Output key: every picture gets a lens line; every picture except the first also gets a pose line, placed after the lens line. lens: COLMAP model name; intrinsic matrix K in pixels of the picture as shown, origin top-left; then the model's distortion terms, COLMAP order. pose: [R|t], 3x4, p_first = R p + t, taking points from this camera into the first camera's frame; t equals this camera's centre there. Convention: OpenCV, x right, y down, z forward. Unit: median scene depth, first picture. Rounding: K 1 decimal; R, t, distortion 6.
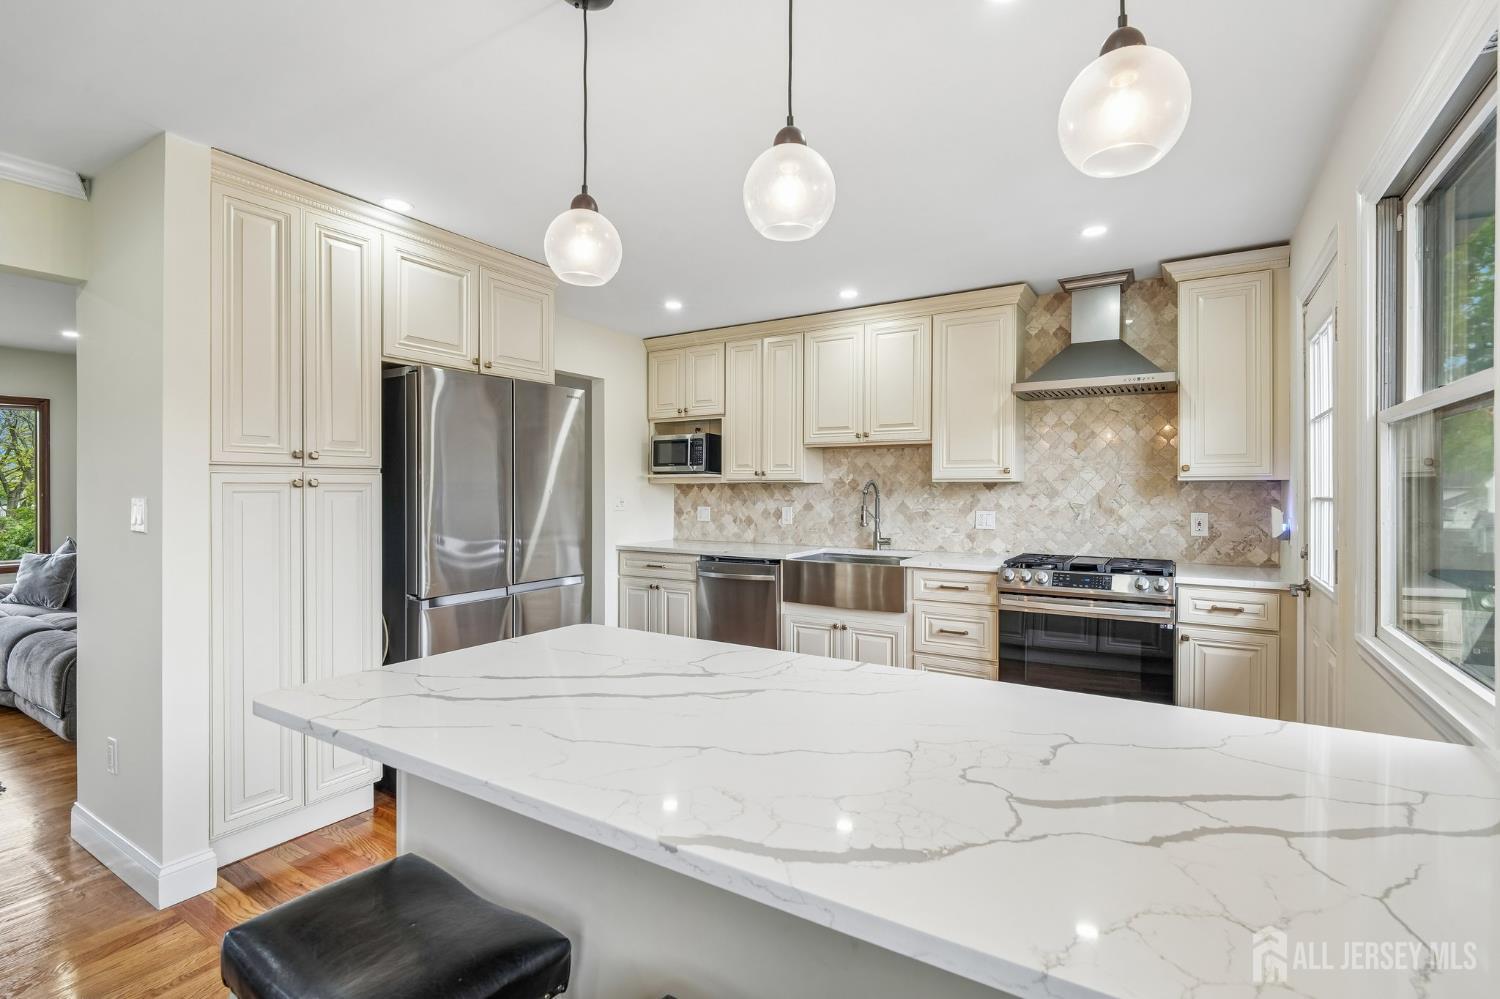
lens RADIAL K [[703.8, 0, 759.8], [0, 703.8, 502.4], [0, 0, 1]] dist [-0.000468, -0.001398]
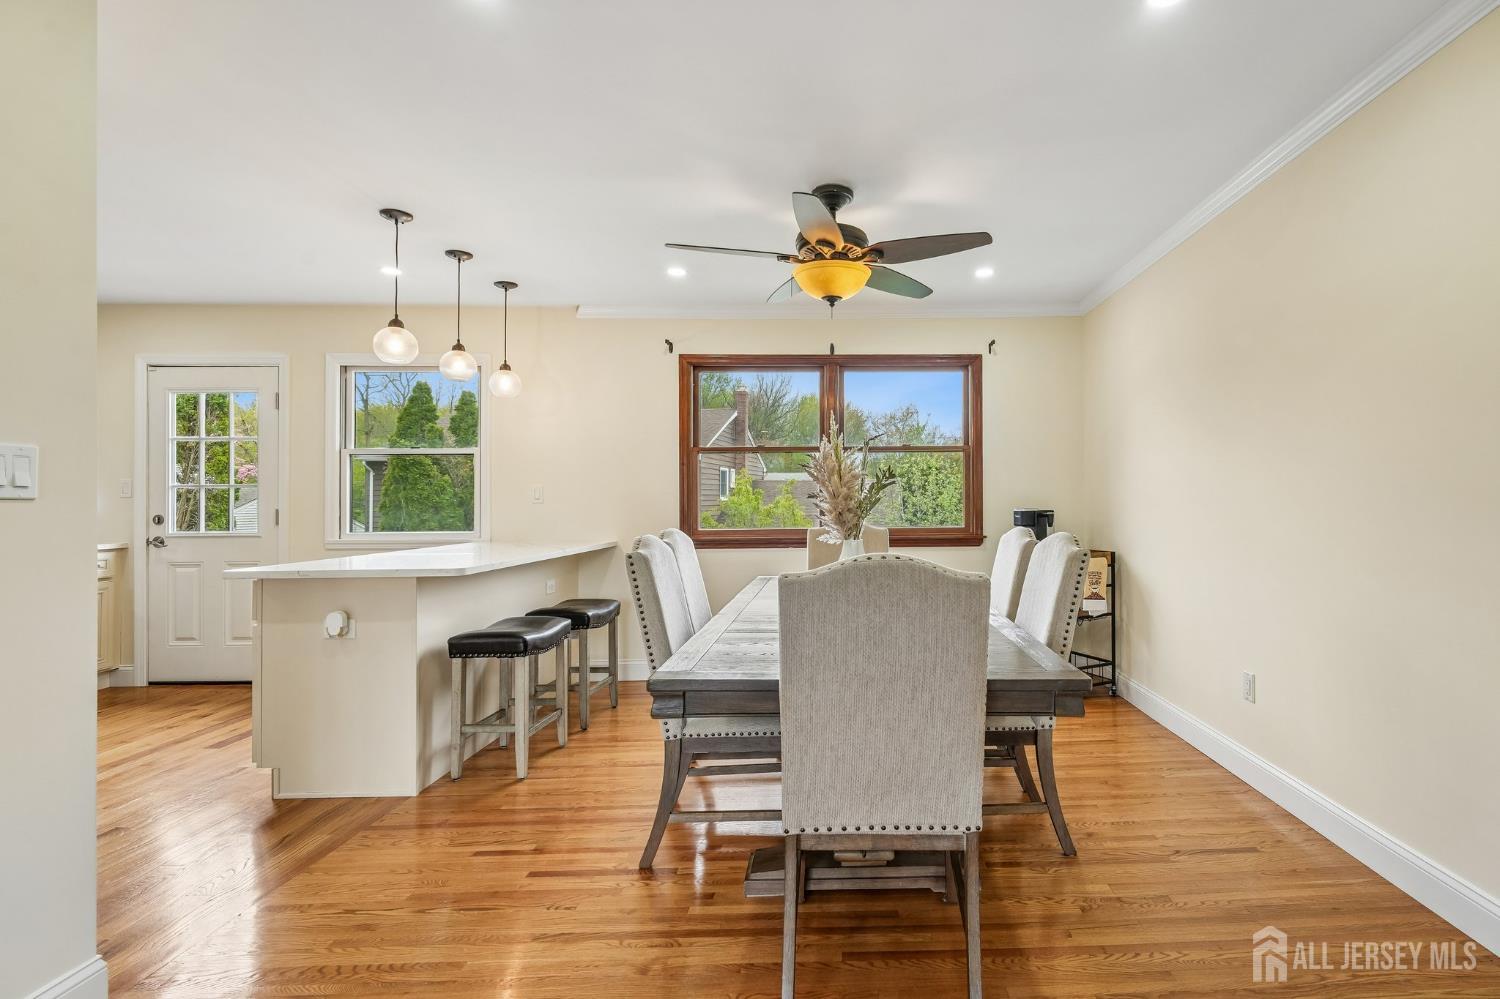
lens RADIAL K [[734.5, 0, 863.2], [0, 734.5, 490.8], [0, 0, 1]] dist [-0.002320, -0.000874]
pose [[-0.568613, 0.014985, 0.822468, -1.059428], [0.022589, 0.999741, -0.002598, 0.031378], [-0.822295, 0.017102, -0.568805, 0.435723]]
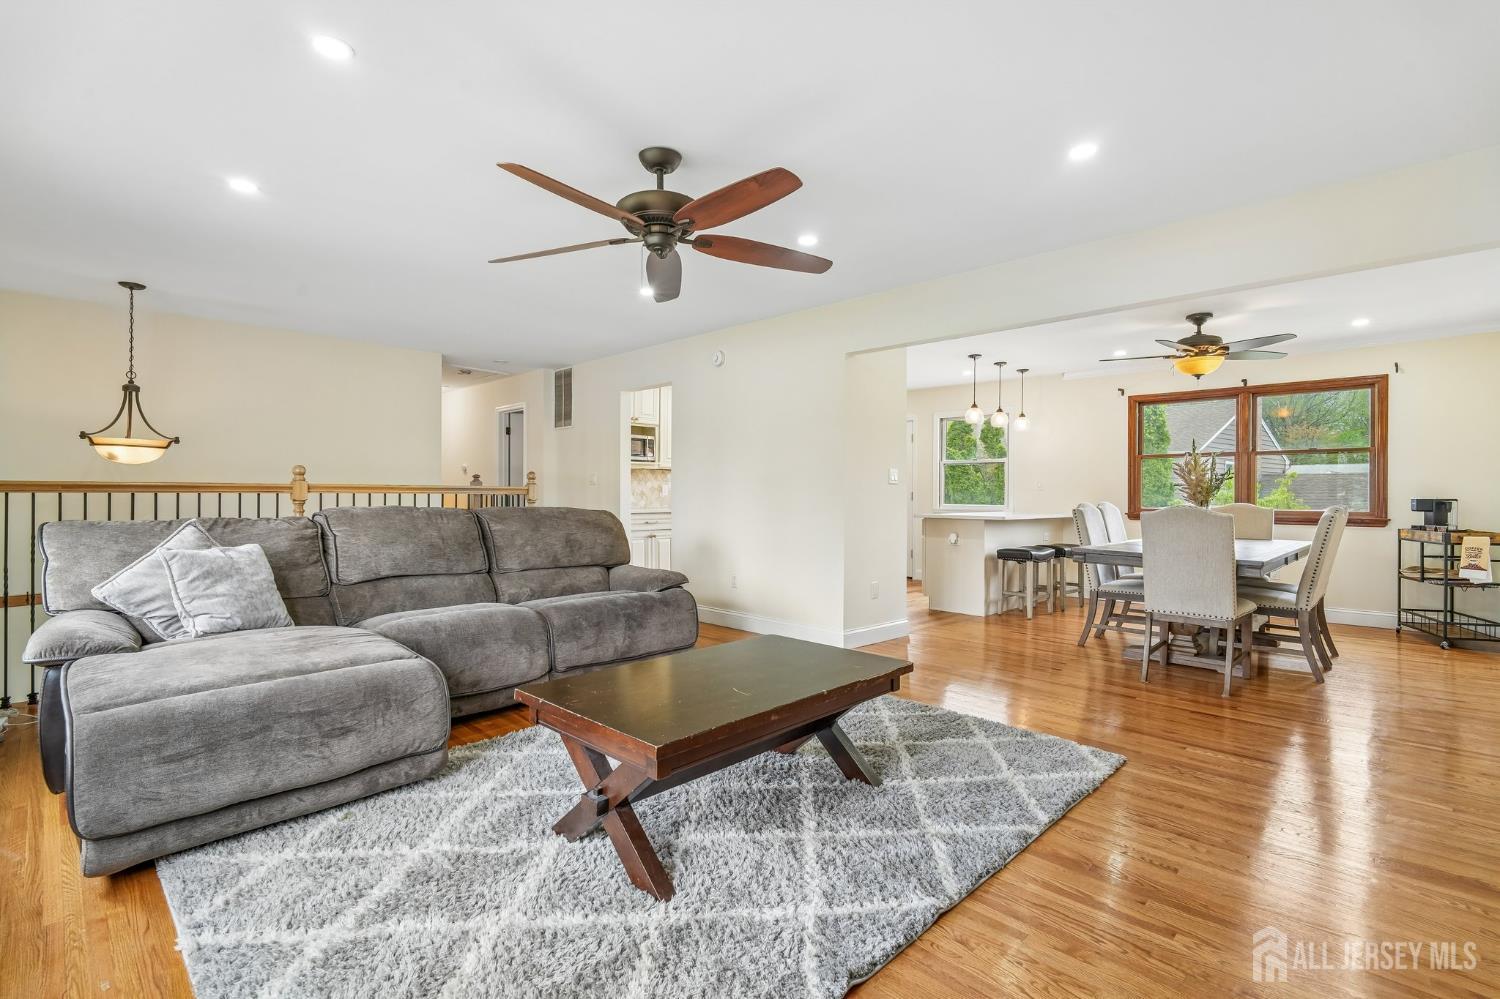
lens RADIAL K [[703.8, 0, 758.1], [0, 703.8, 492.5], [0, 0, 1]] dist [-0.000468, -0.001398]
pose [[0.200333, 0.004376, 0.979718, -1.871576], [0.011844, 0.999906, -0.006888, 0.047096], [-0.979656, 0.012984, 0.200262, 0.571230]]
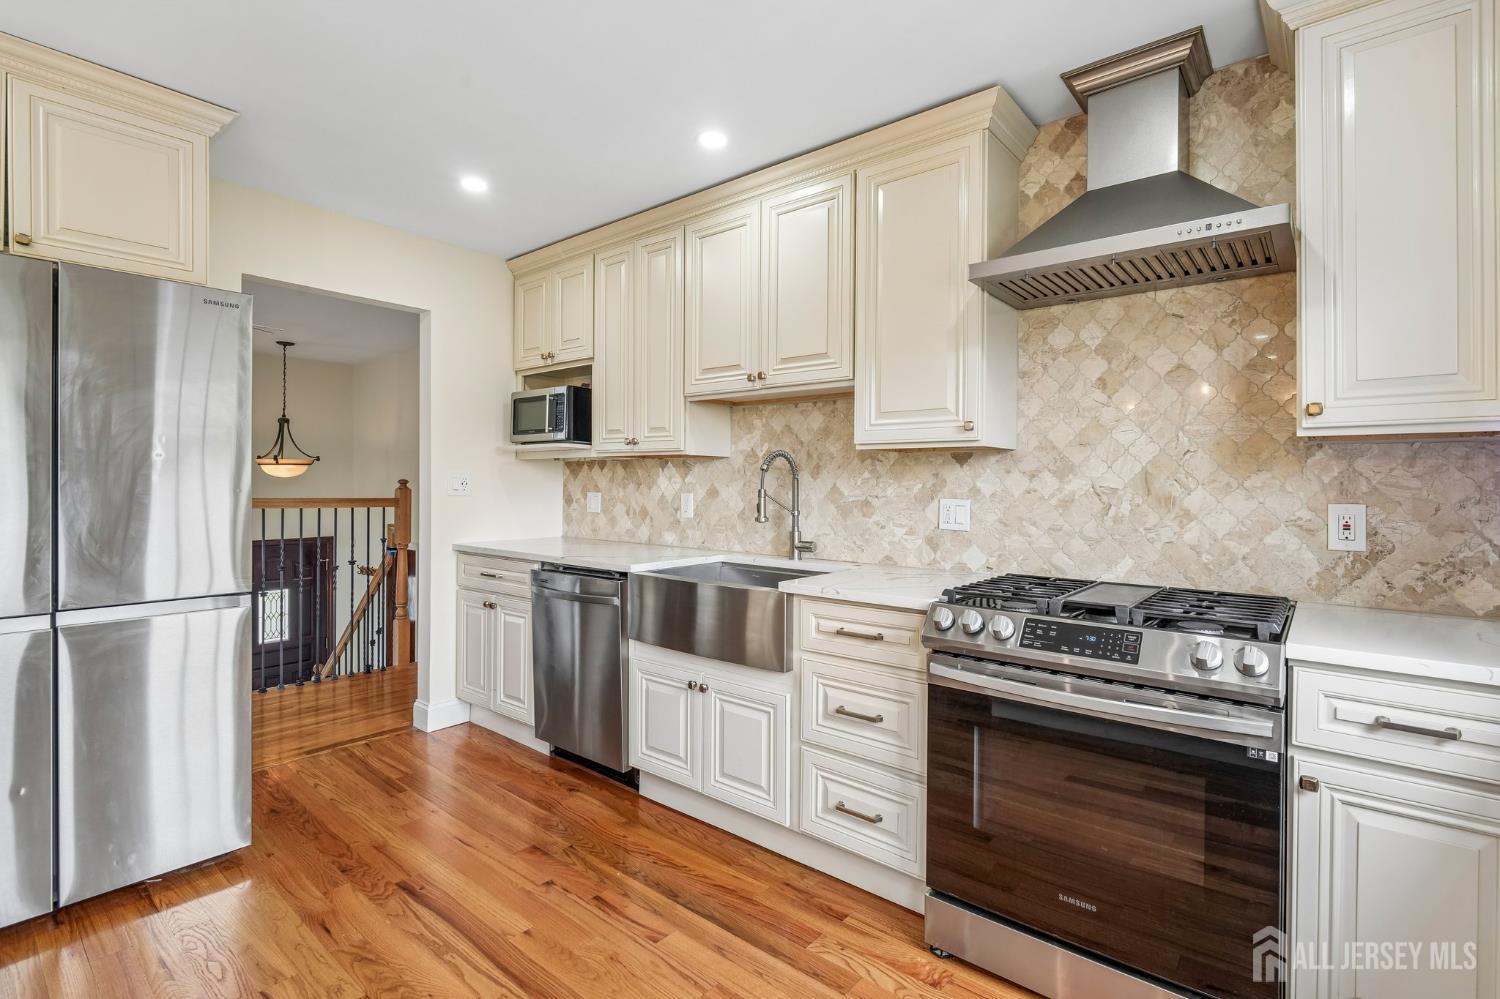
lens RADIAL K [[703.8, 0, 770.4], [0, 703.8, 486.9], [0, 0, 1]] dist [-0.000468, -0.001398]
pose [[0.990812, 0.007821, -0.135020, 0.258491], [-0.009973, 0.999834, -0.015273, 0.012857], [0.134878, 0.016479, 0.990725, 0.405725]]
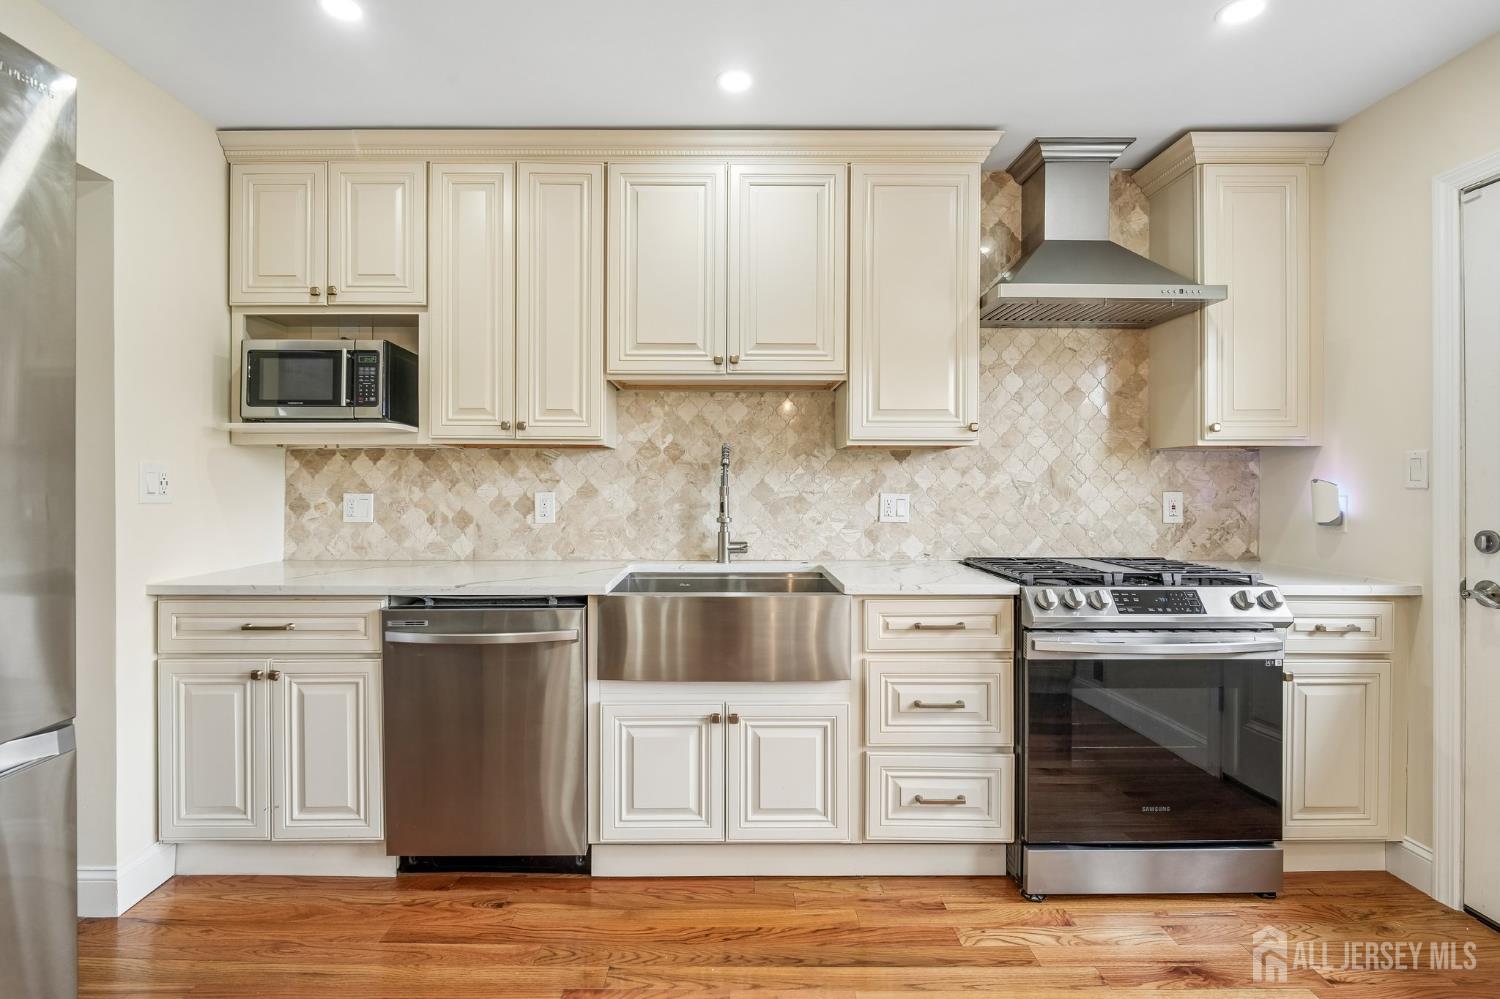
lens RADIAL K [[703.8, 0, 723.1], [0, 703.8, 486.6], [0, 0, 1]] dist [-0.000468, -0.001398]
pose [[0.853469, -0.002055, 0.521139, -0.157150], [0.009290, 0.999893, -0.011271, 0.012001], [-0.521061, 0.014461, 0.853397, 0.558709]]
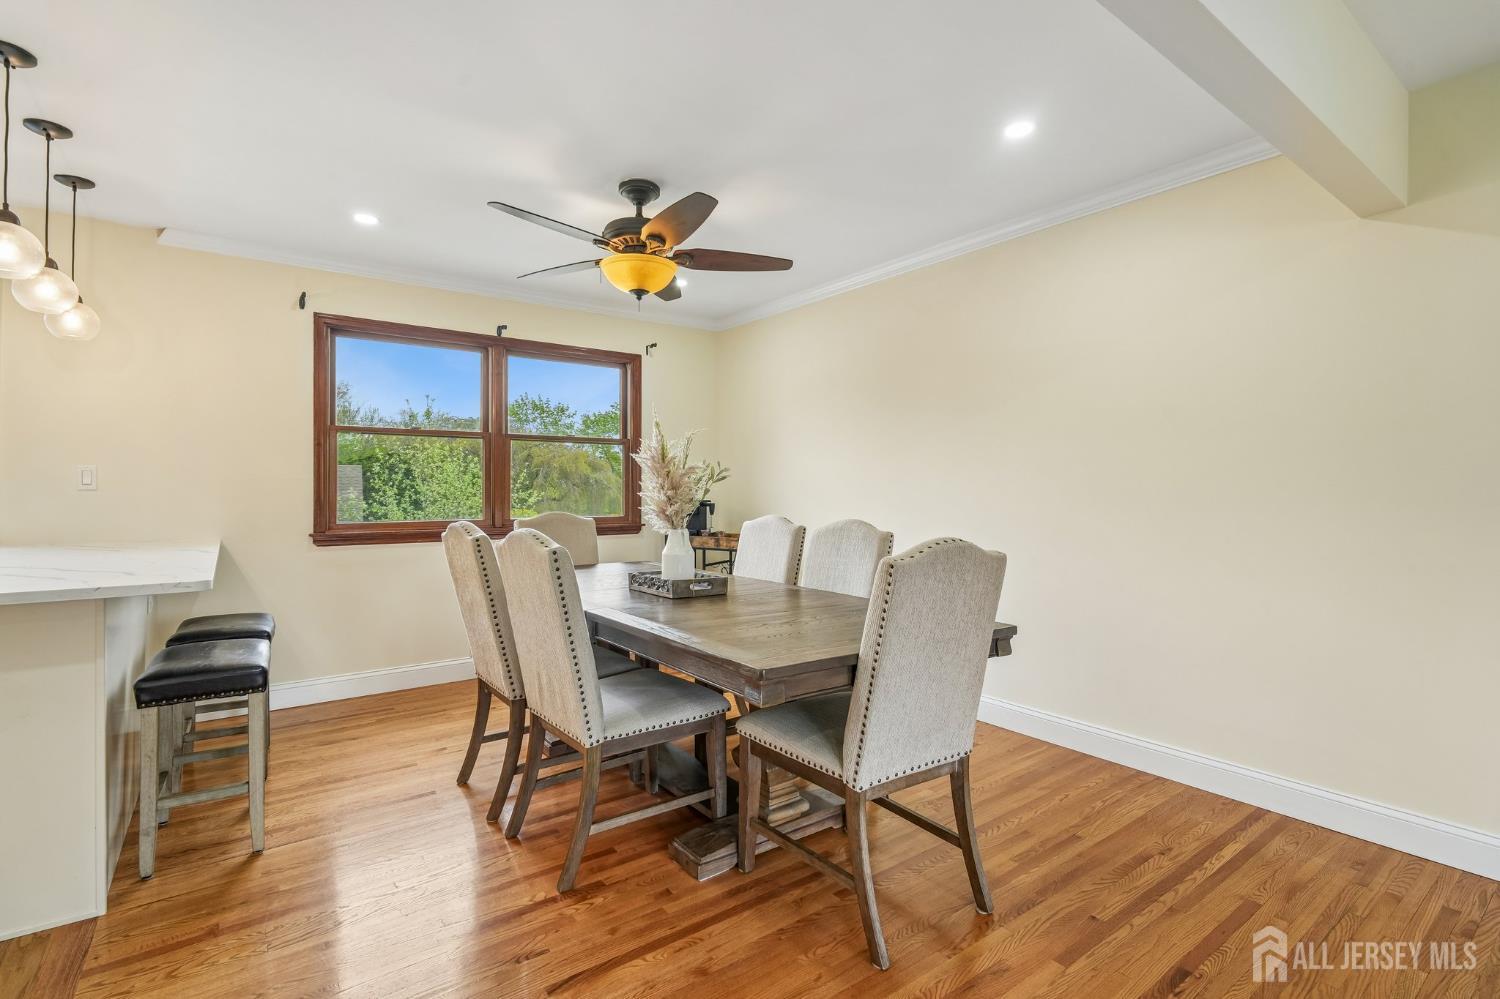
lens RADIAL K [[703.8, 0, 738.5], [0, 703.8, 481.1], [0, 0, 1]] dist [-0.000468, -0.001398]
pose [[-0.931909, 0.001649, 0.362688, -0.783750], [0.004051, 0.999975, 0.005862, 0.024205], [-0.362670, 0.006932, -0.931892, 0.679254]]
